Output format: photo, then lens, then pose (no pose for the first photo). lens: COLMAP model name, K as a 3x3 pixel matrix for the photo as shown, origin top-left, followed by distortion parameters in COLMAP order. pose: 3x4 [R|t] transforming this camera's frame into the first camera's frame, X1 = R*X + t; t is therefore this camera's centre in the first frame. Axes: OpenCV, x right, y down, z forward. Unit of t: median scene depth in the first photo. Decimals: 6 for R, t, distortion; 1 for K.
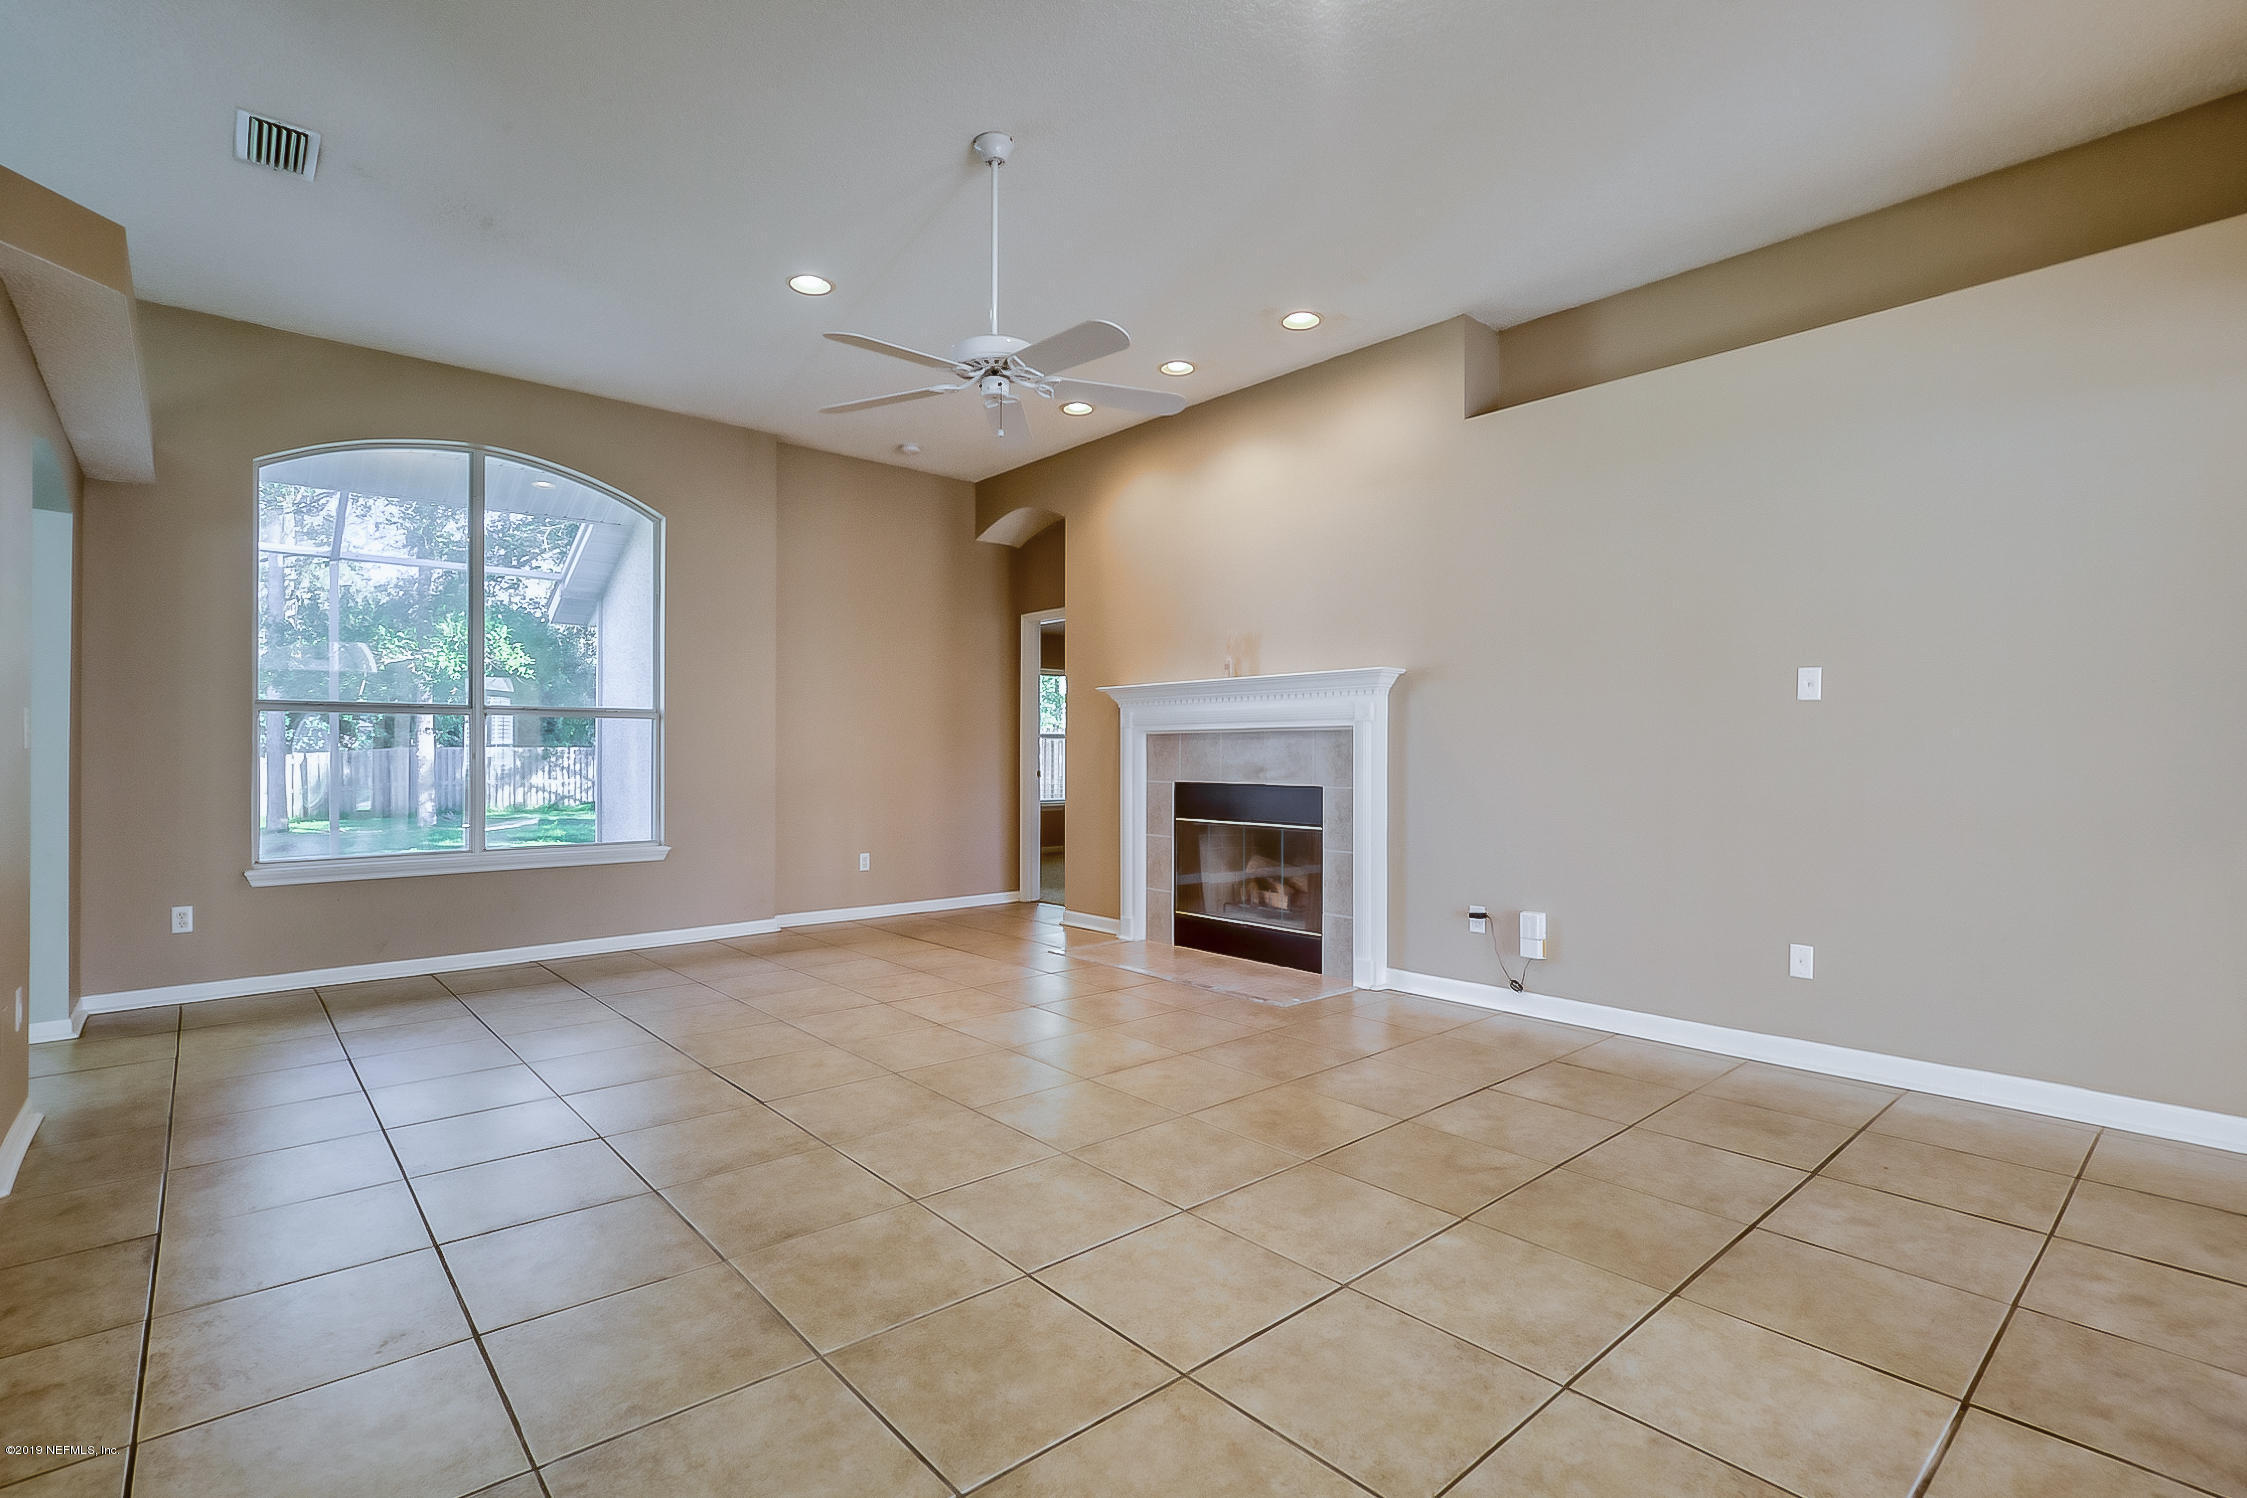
lens RADIAL K [[1054.5, 0, 1139.4], [0, 1054.5, 754.8], [0, 0, 1]] dist [-0.014855, 0.004680]
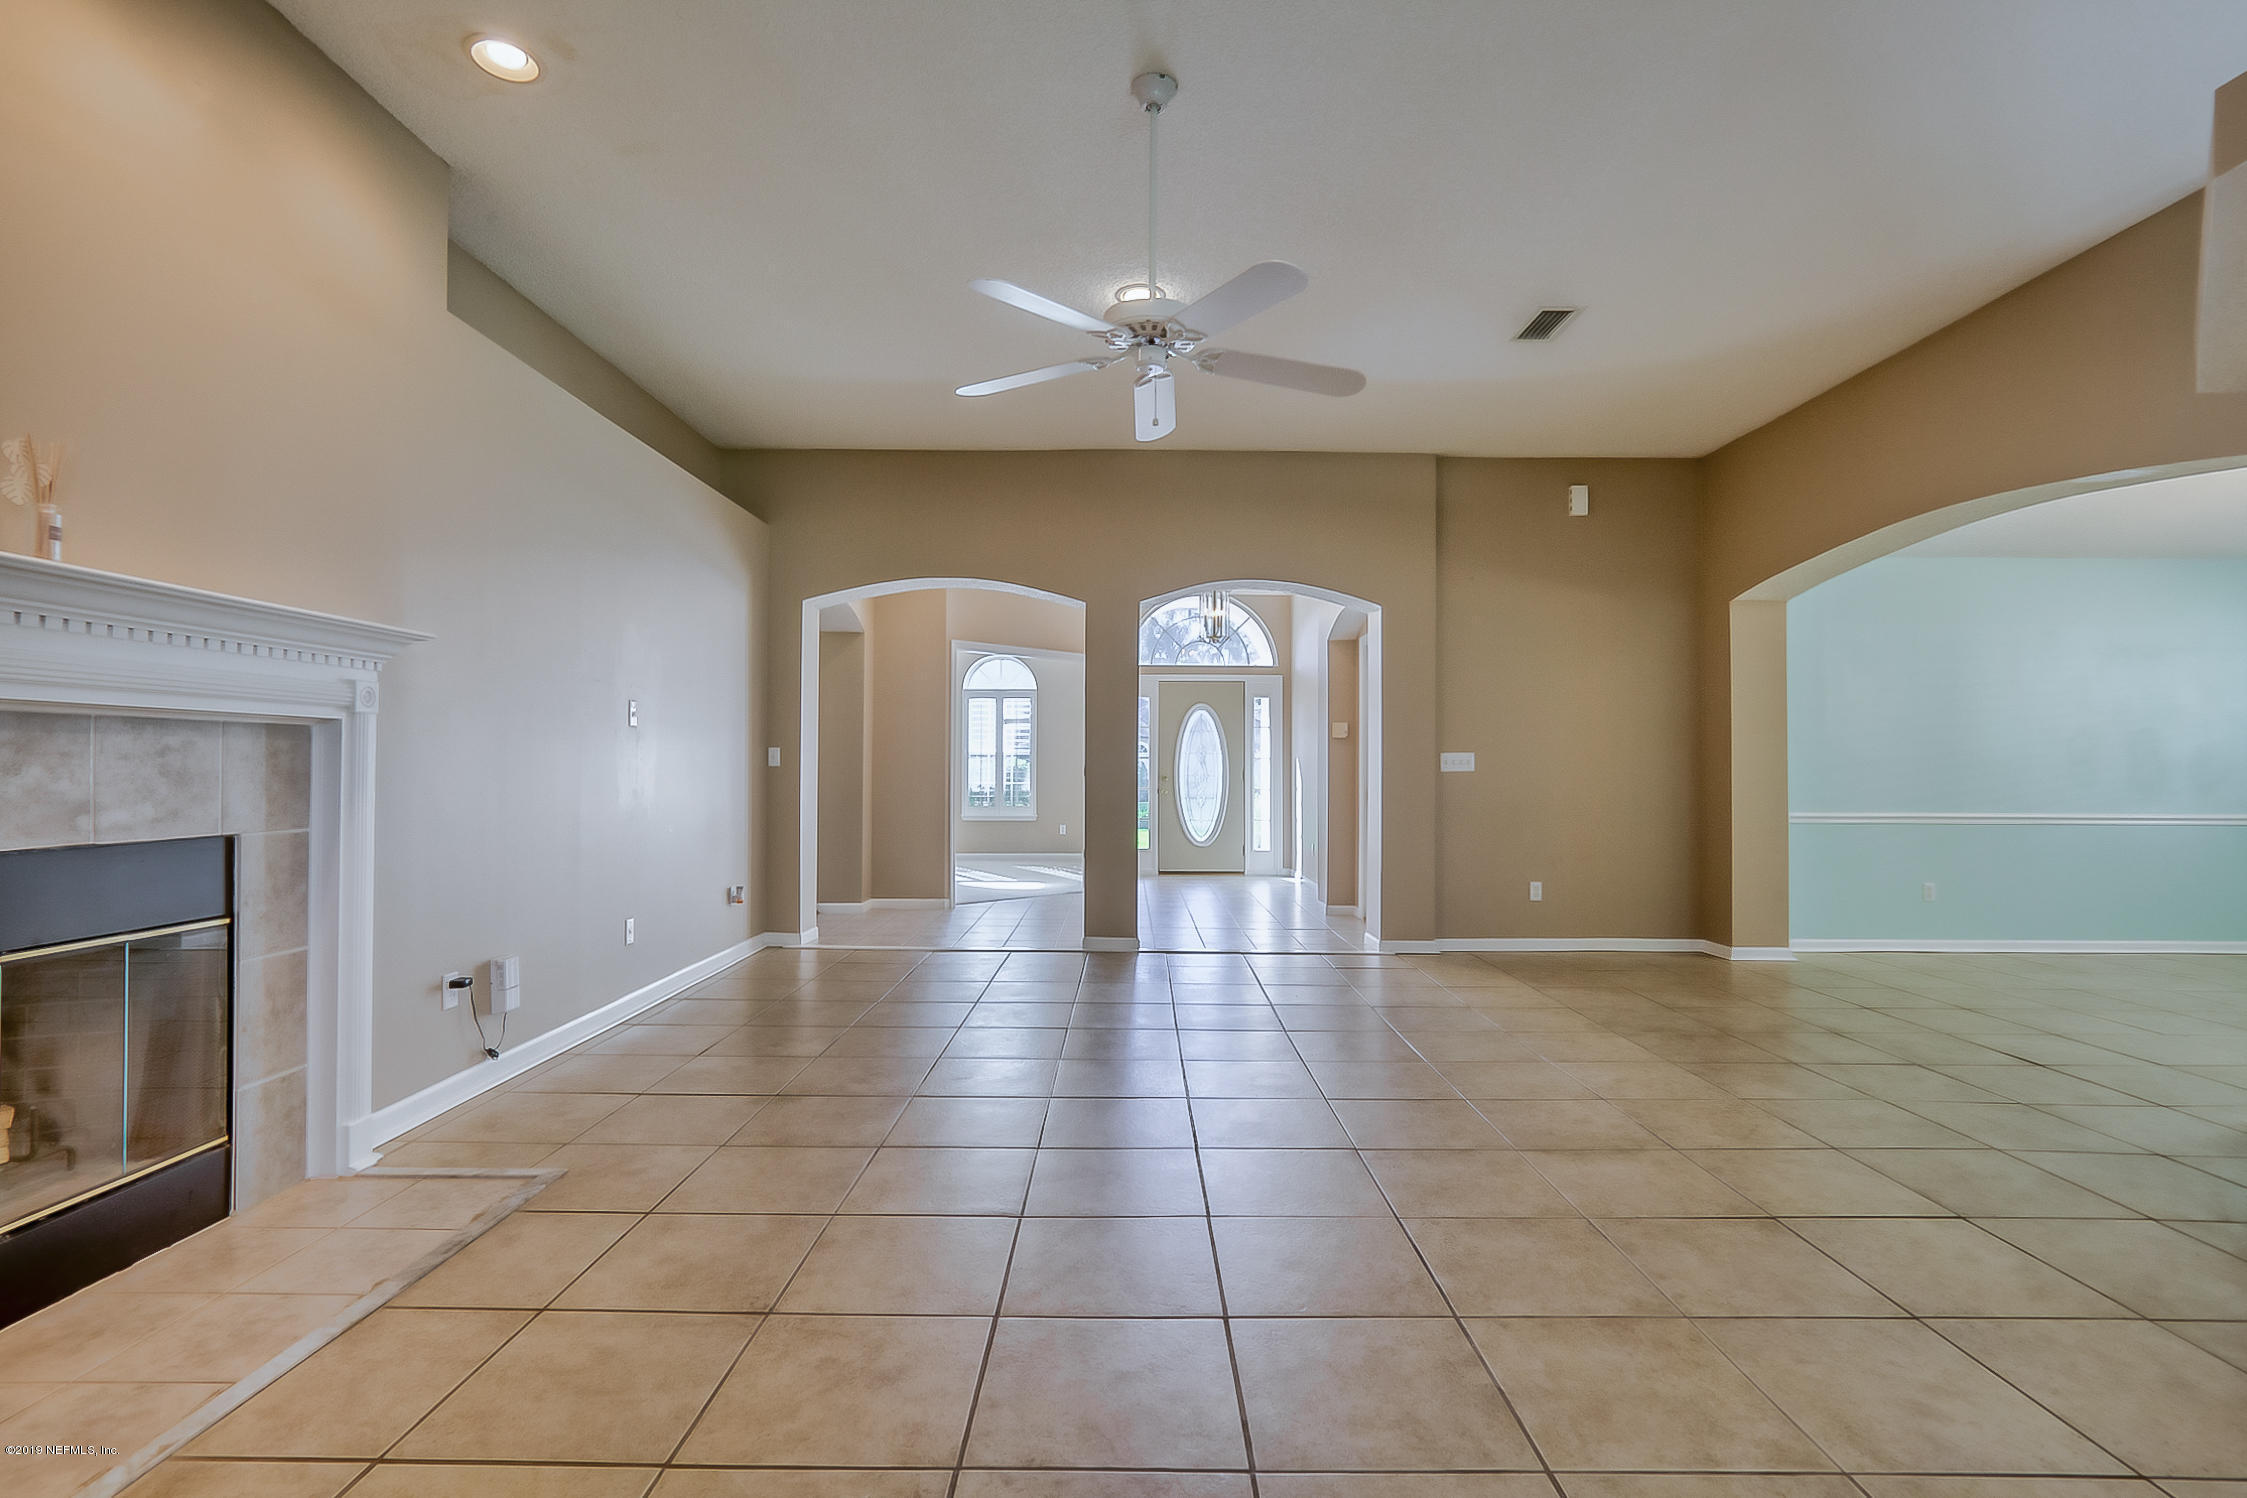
lens RADIAL K [[1054.5, 0, 1101.3], [0, 1054.5, 760.4], [0, 0, 1]] dist [-0.014855, 0.004680]
pose [[-0.729023, 0.002063, 0.684486, -0.449656], [-0.002912, 0.999977, -0.006116, -0.002960], [-0.684482, -0.006452, -0.729001, 1.053253]]
